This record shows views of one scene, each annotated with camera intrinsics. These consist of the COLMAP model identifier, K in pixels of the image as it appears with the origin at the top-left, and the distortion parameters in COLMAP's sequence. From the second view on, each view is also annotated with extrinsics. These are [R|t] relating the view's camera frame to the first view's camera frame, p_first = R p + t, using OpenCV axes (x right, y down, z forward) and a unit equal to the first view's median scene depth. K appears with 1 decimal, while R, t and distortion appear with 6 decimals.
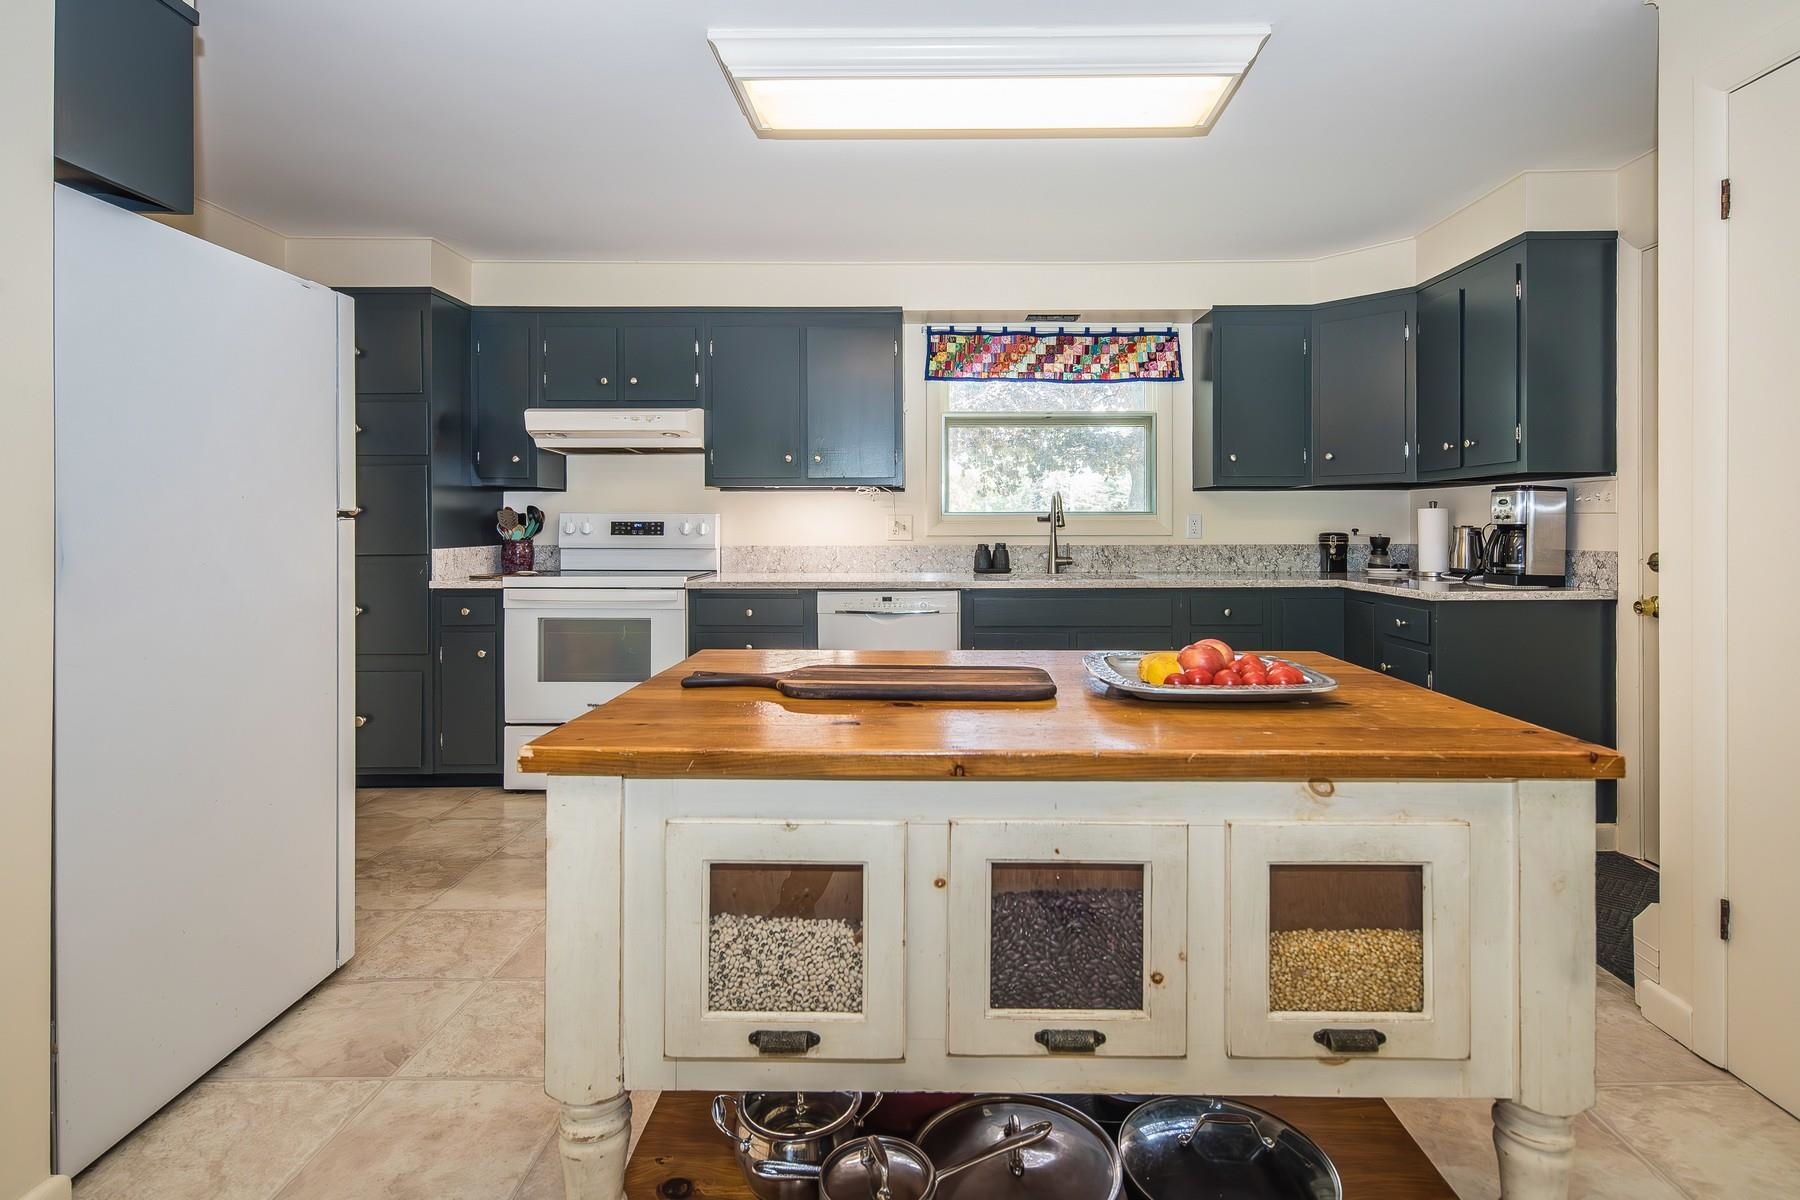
lens RADIAL K [[914.4, 0, 938.9], [0, 914.4, 521.1], [0, 0, 1]] dist [0.001808, 0.002432]
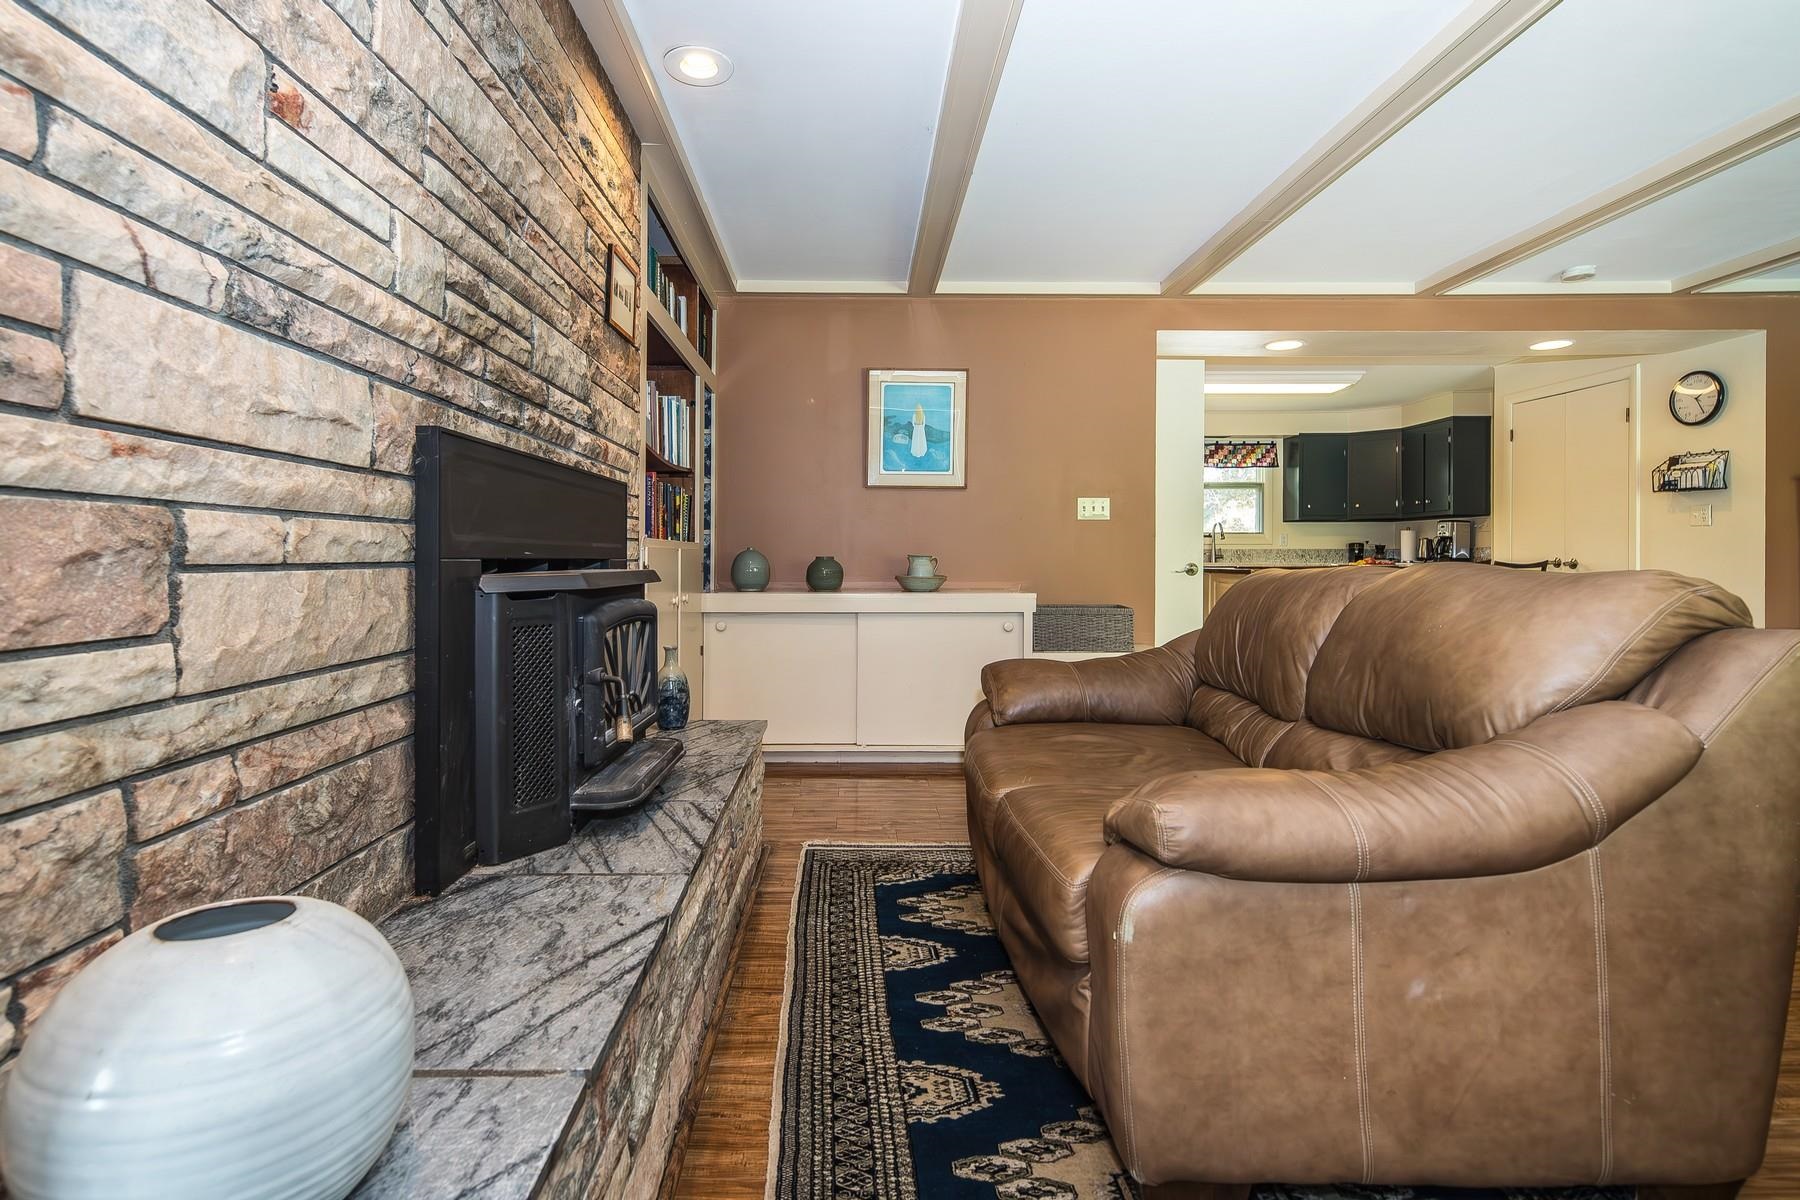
lens RADIAL K [[914.4, 0, 823.7], [0, 914.4, 560.9], [0, 0, 1]] dist [0.001808, 0.002432]
pose [[0.999200, 0.003362, -0.039860, -0.734960], [-0.003012, 0.999956, 0.008840, 0.041845], [0.039888, -0.008713, 0.999166, -1.184328]]
